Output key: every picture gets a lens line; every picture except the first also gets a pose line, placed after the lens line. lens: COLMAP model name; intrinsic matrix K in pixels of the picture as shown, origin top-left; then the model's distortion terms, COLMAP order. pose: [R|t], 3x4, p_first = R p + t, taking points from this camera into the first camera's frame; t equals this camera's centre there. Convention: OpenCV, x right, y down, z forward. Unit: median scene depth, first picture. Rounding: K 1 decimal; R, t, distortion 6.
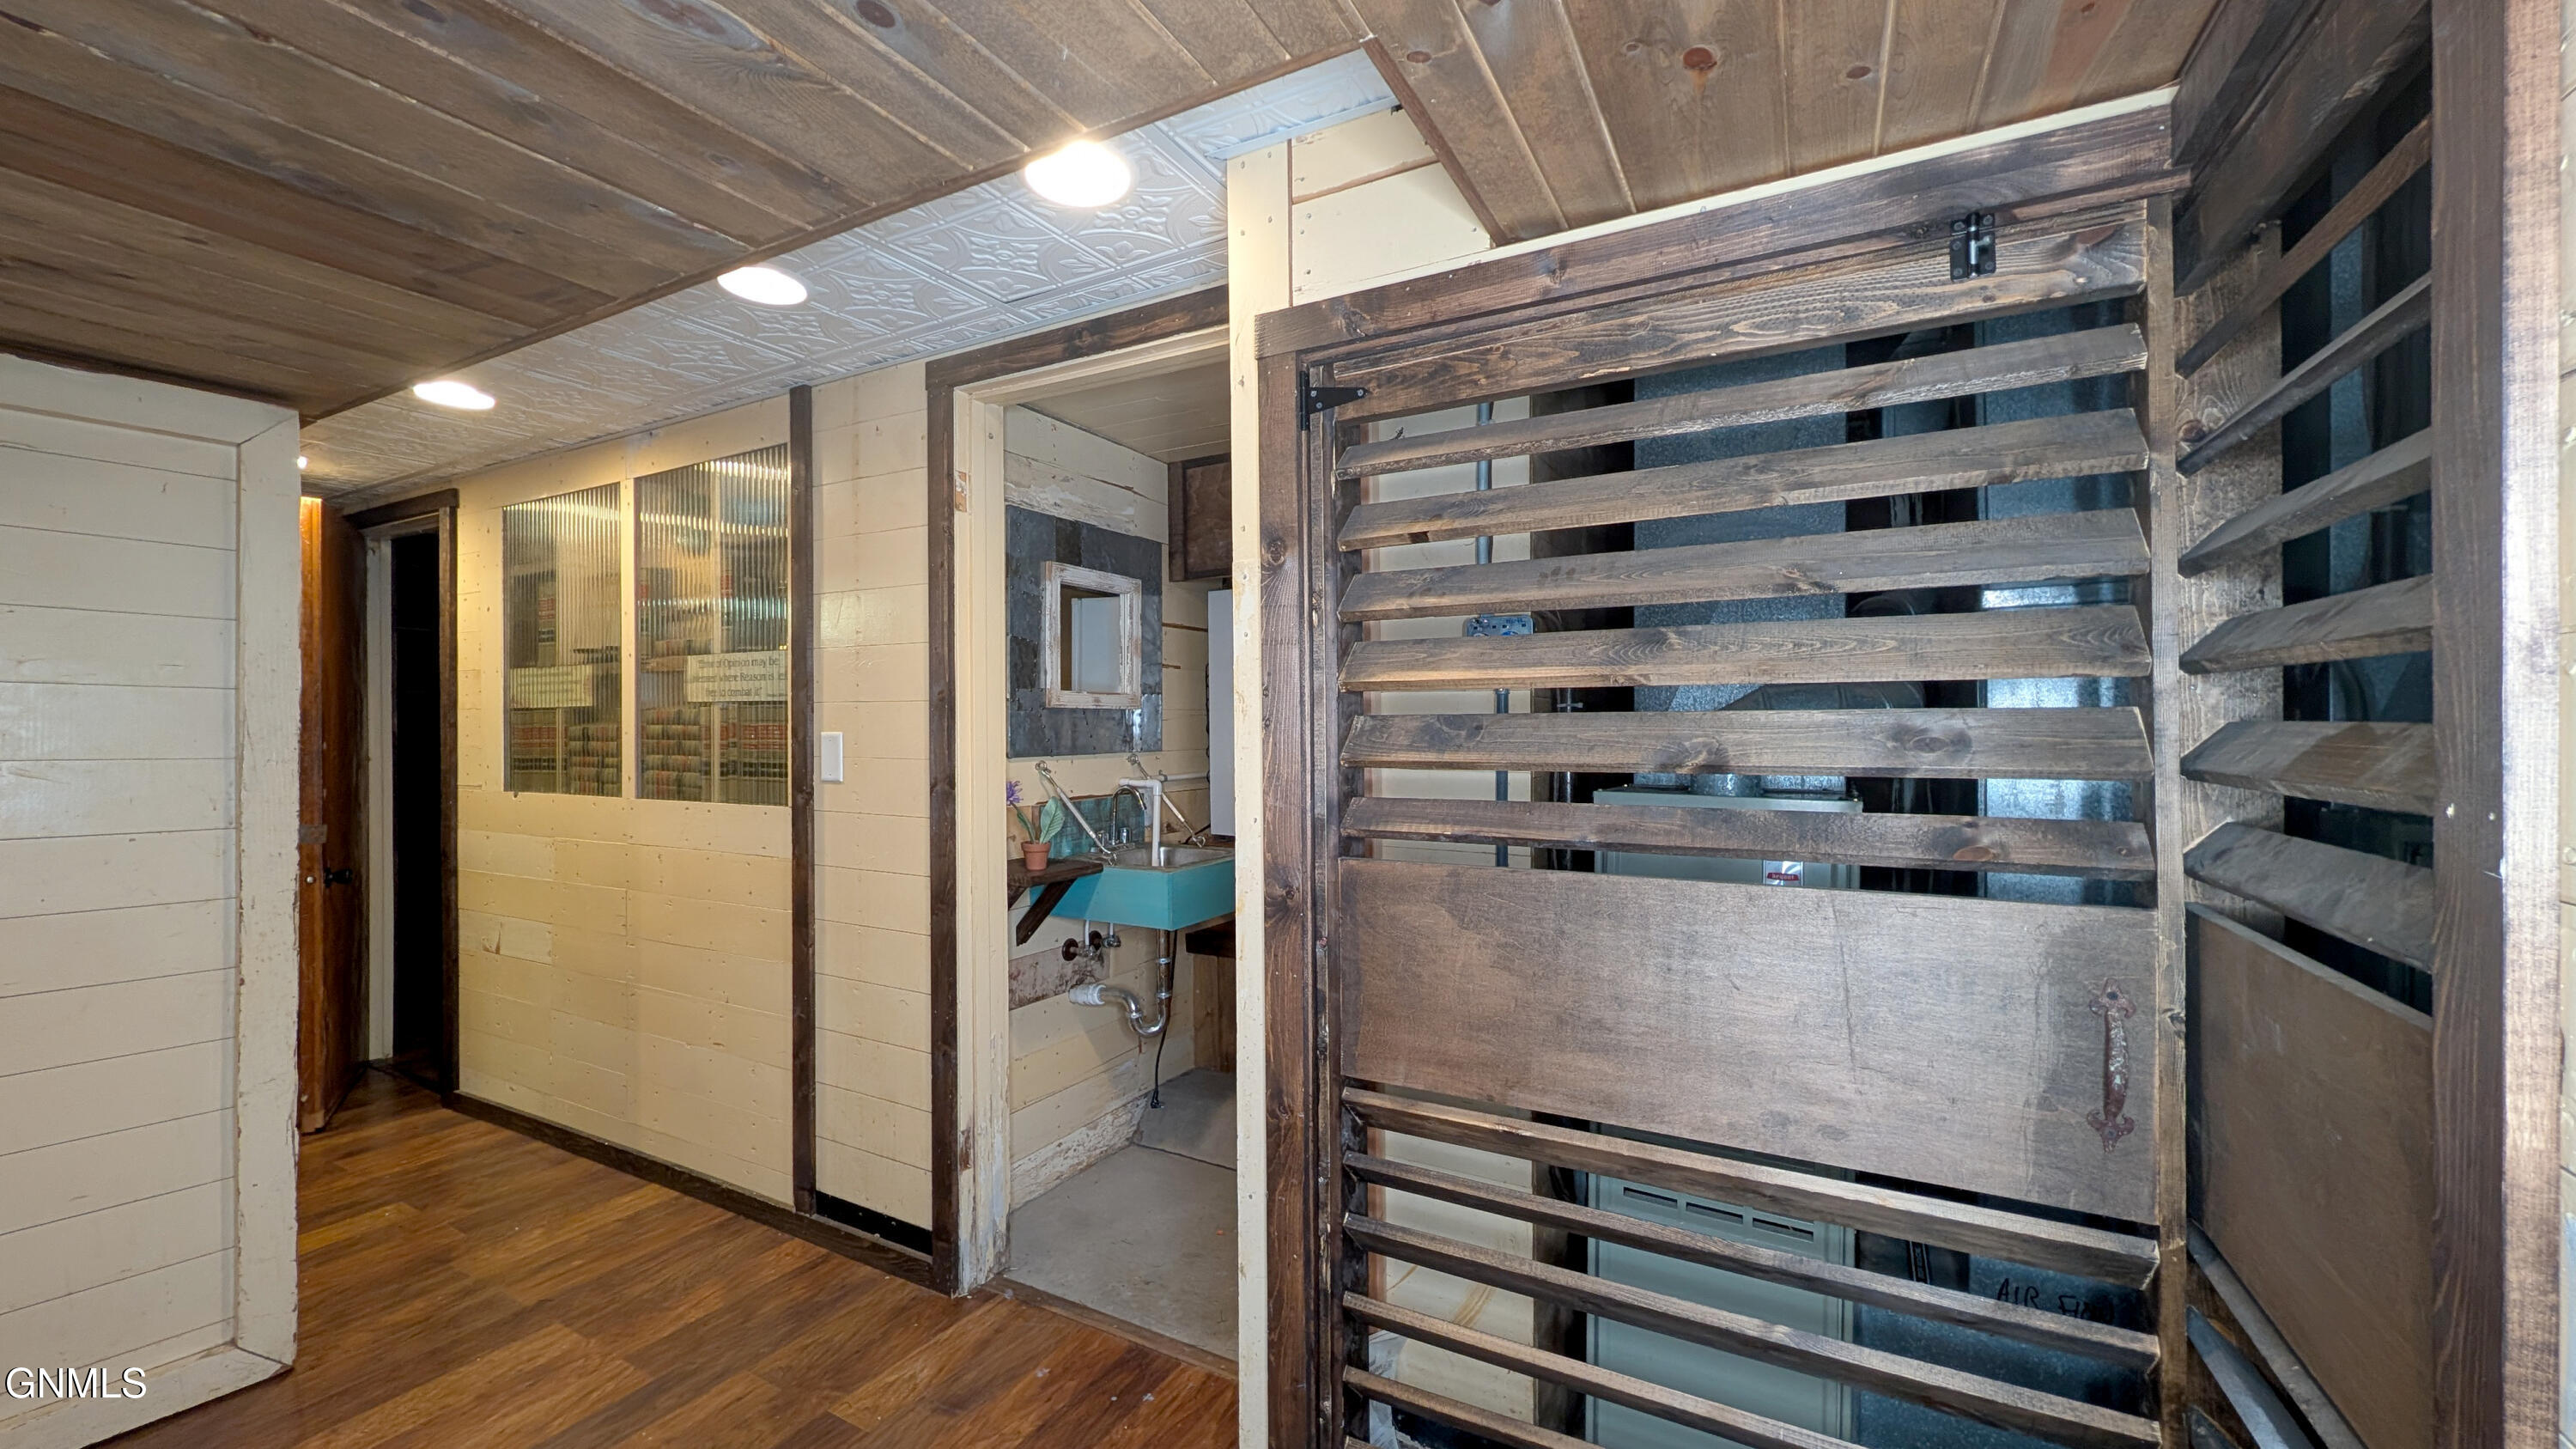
lens RADIAL K [[981.3, 0, 1268.5], [0, 981.3, 718.2], [0, 0, 1]] dist [0.000898, 0.000365]
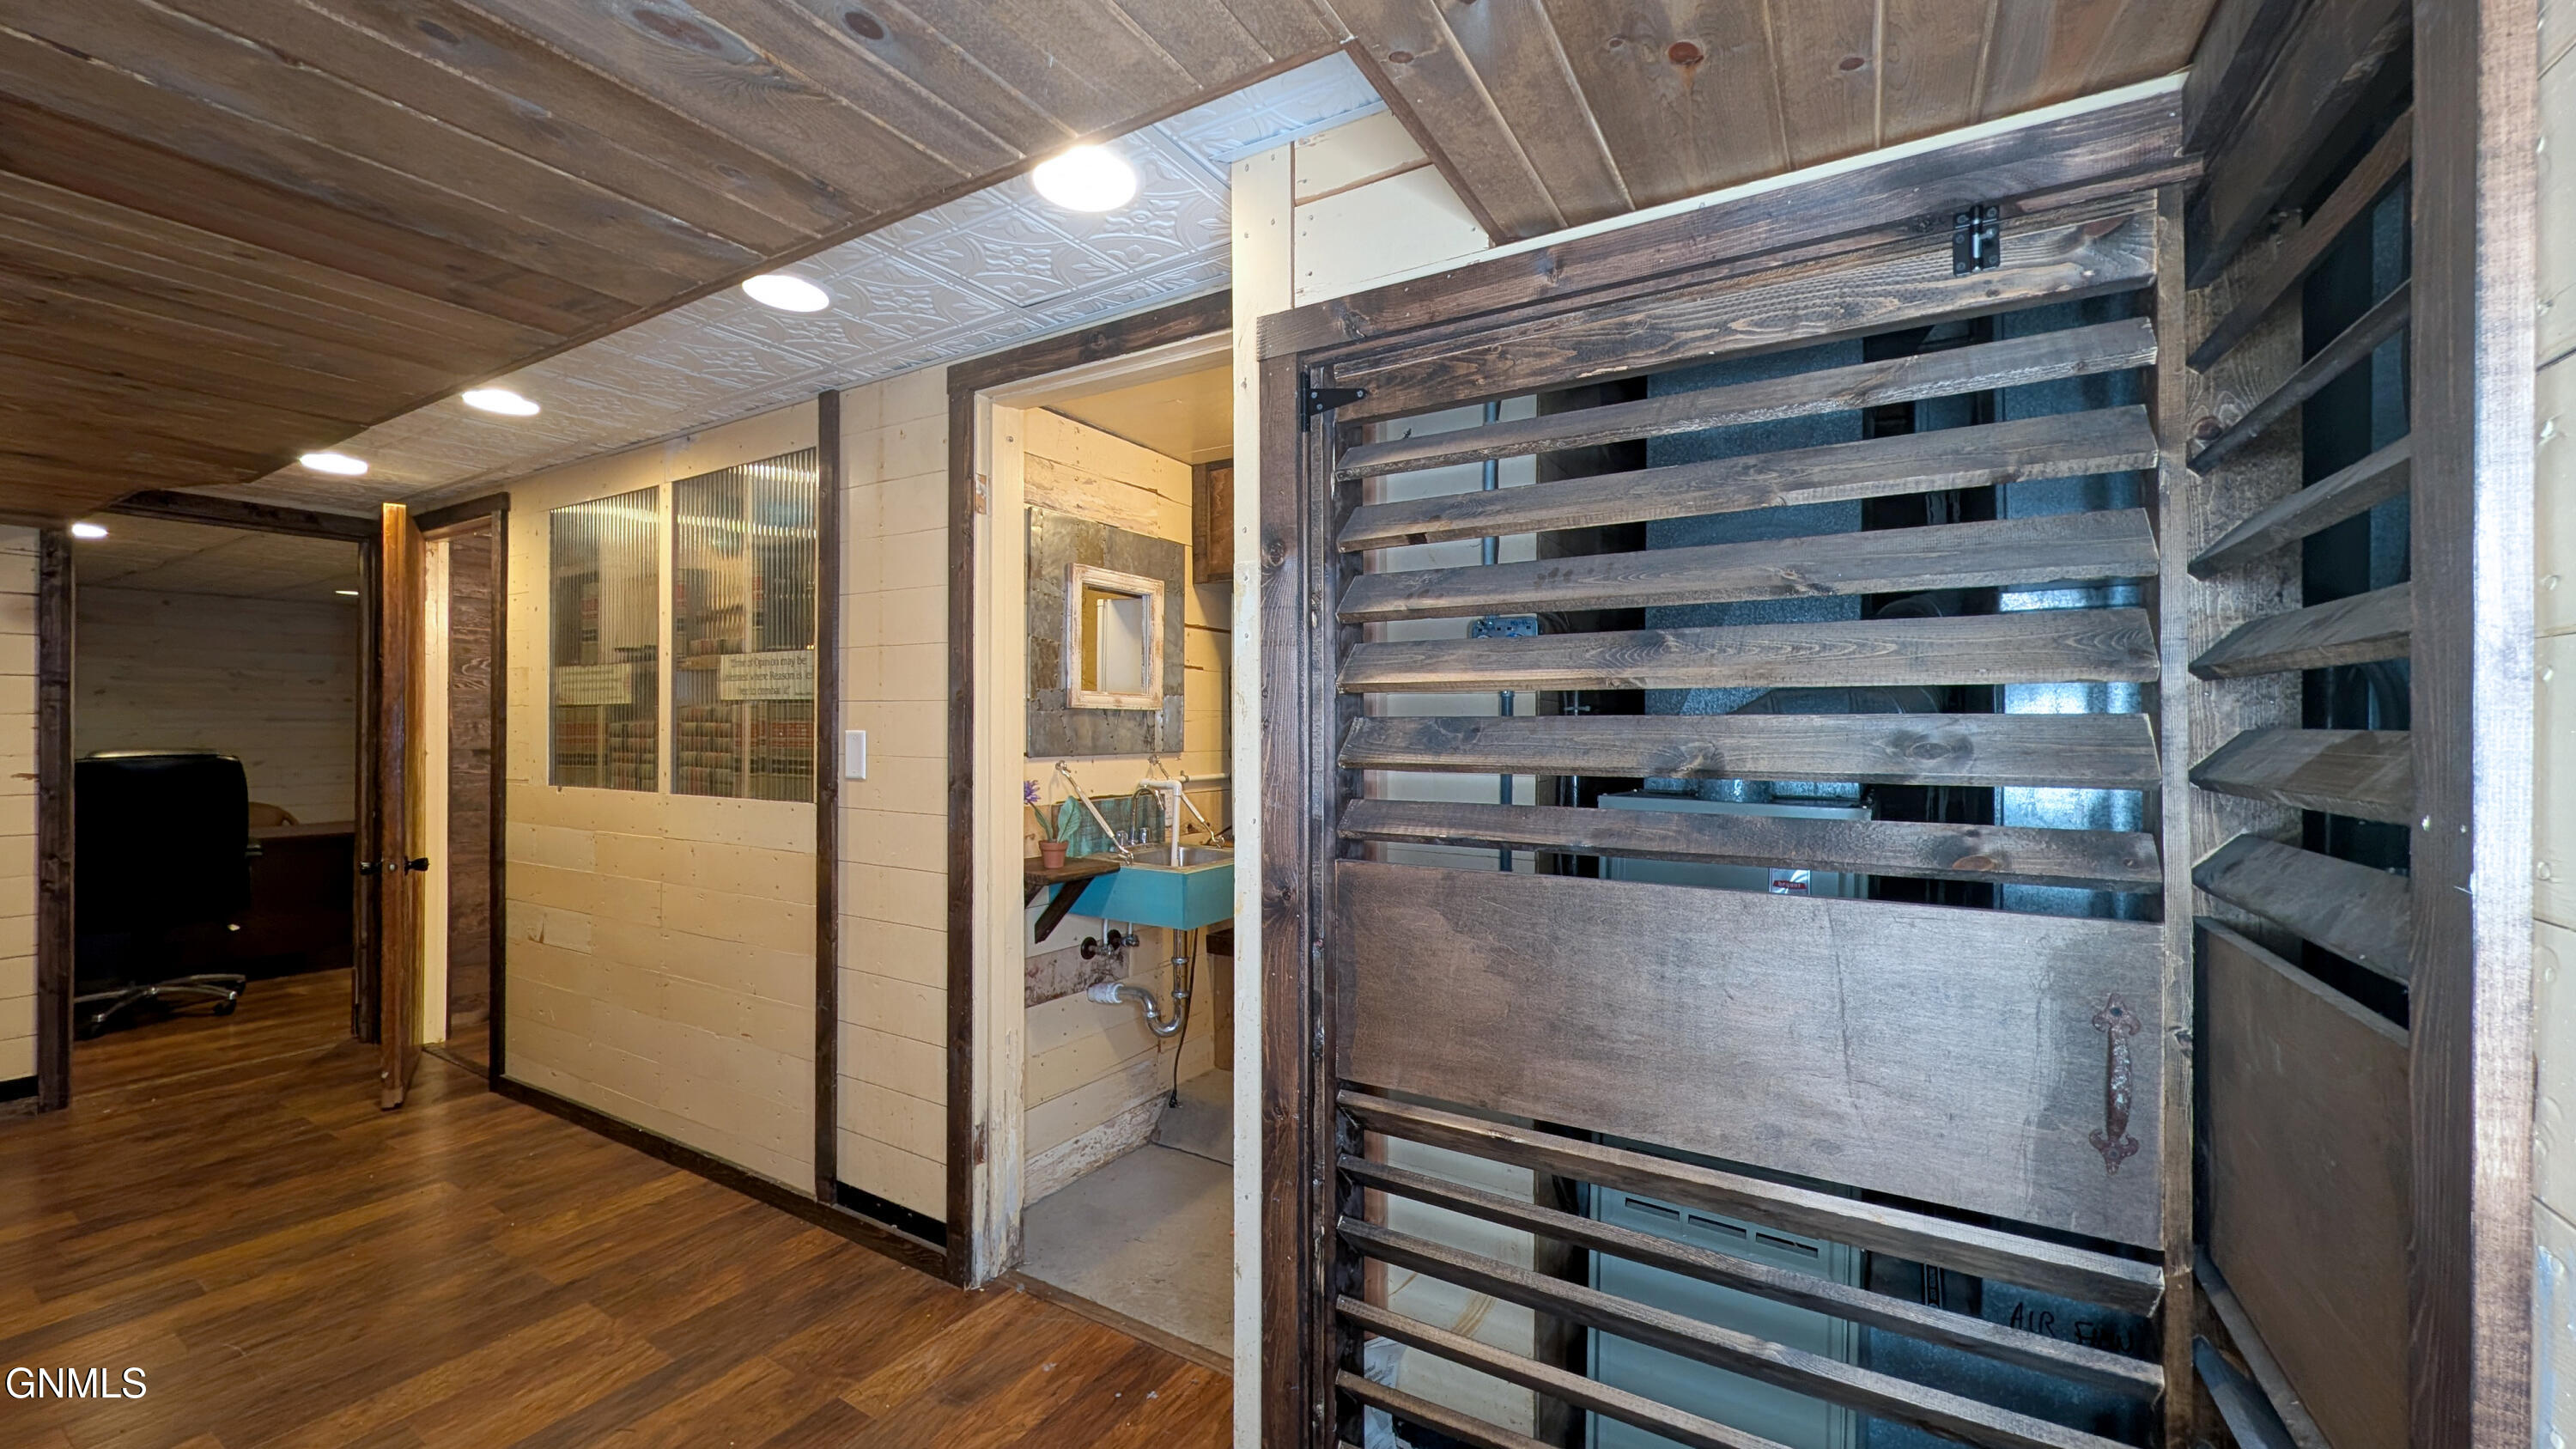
lens RADIAL K [[981.3, 0, 1268.8], [0, 981.3, 717.5], [0, 0, 1]] dist [0.000898, 0.000365]
pose [[0.999152, 0.007169, -0.040551, 0.040091], [-0.007289, 0.999970, -0.002797, 0.000957], [0.040530, 0.003090, 0.999174, -0.000583]]
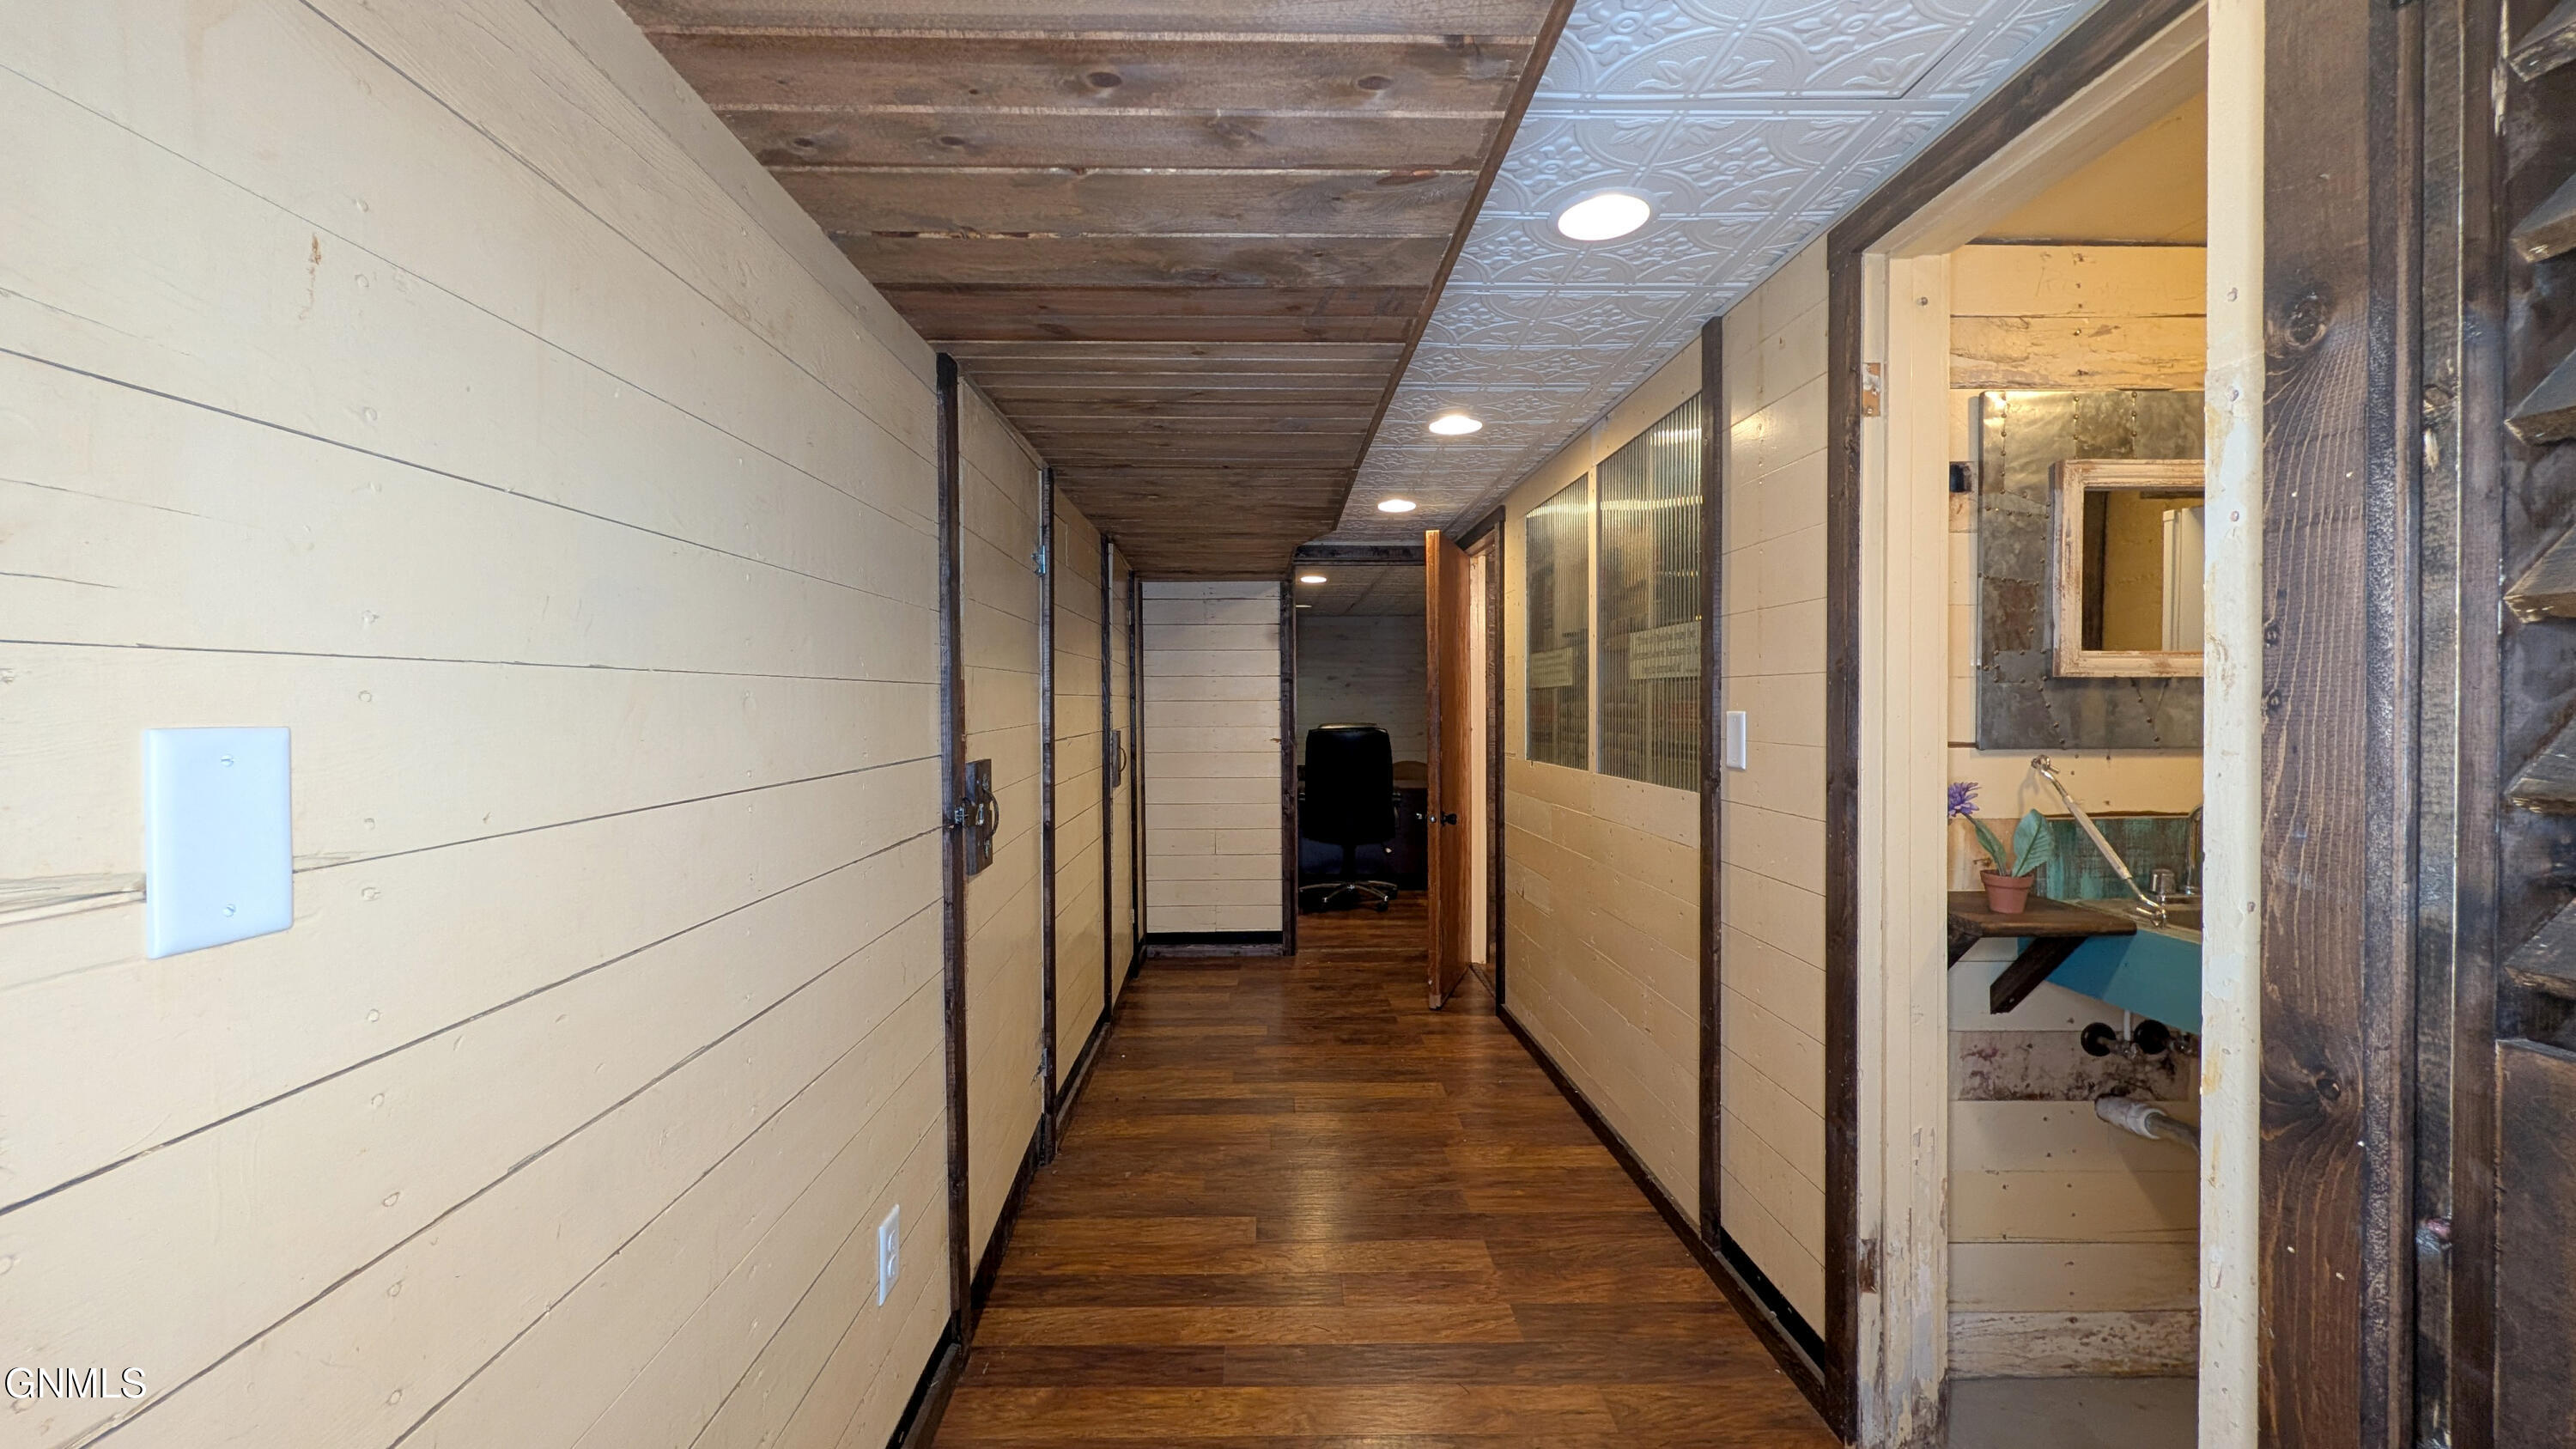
lens RADIAL K [[981.3, 0, 1290.8], [0, 981.3, 720.3], [0, 0, 1]] dist [0.000898, 0.000365]
pose [[0.522316, 0.015409, -0.852613, 0.143571], [0.006681, 0.999732, 0.022160, 0.000552], [0.852726, -0.017270, 0.522073, 0.346898]]
